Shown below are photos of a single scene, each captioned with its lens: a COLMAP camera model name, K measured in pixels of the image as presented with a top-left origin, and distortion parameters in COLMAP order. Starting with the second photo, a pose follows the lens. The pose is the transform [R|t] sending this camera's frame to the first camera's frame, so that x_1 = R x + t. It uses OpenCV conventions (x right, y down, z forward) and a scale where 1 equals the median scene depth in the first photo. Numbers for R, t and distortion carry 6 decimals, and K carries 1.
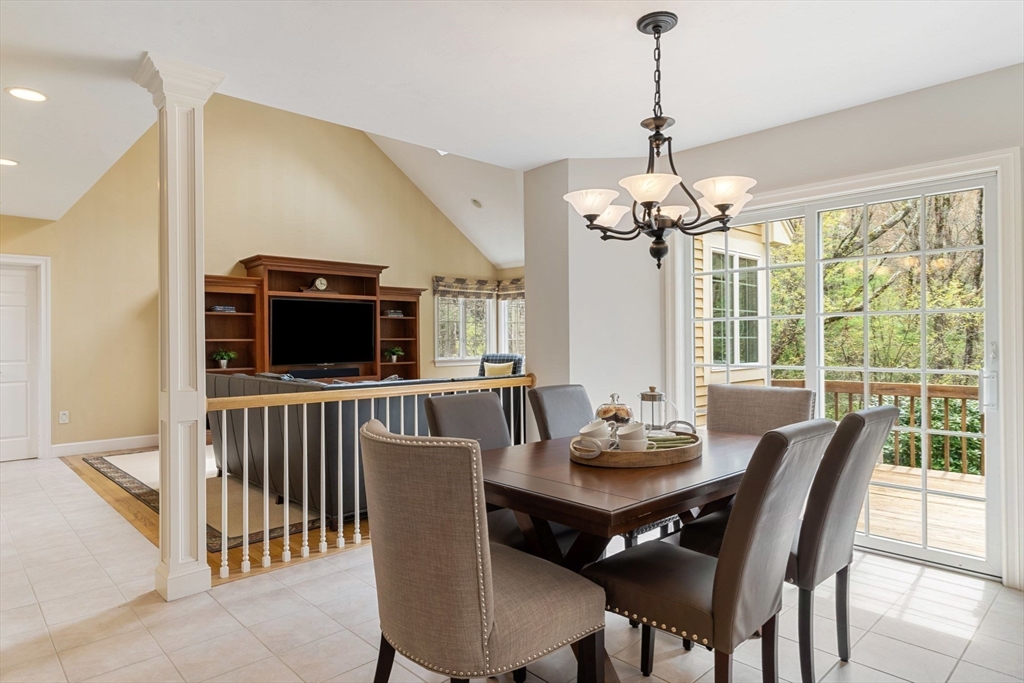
lens RADIAL K [[553.9, 0, 473.6], [0, 553.9, 340.4], [0, 0, 1]] dist [-0.006907, -0.000924]
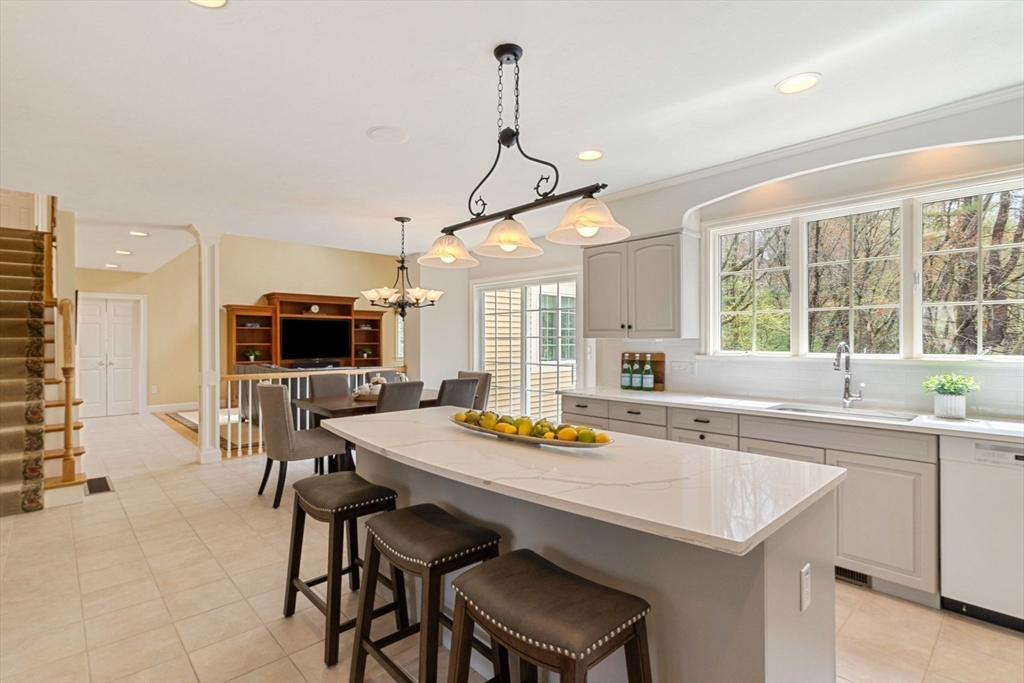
lens RADIAL K [[488.0, 0, 512.3], [0, 488.0, 340.6], [0, 0, 1]] dist [0.003600, -0.004413]
pose [[0.999970, 0.007002, -0.003251, 0.317981], [-0.006981, 0.999955, 0.006481, -0.024997], [0.003297, -0.006458, 0.999974, -0.436216]]
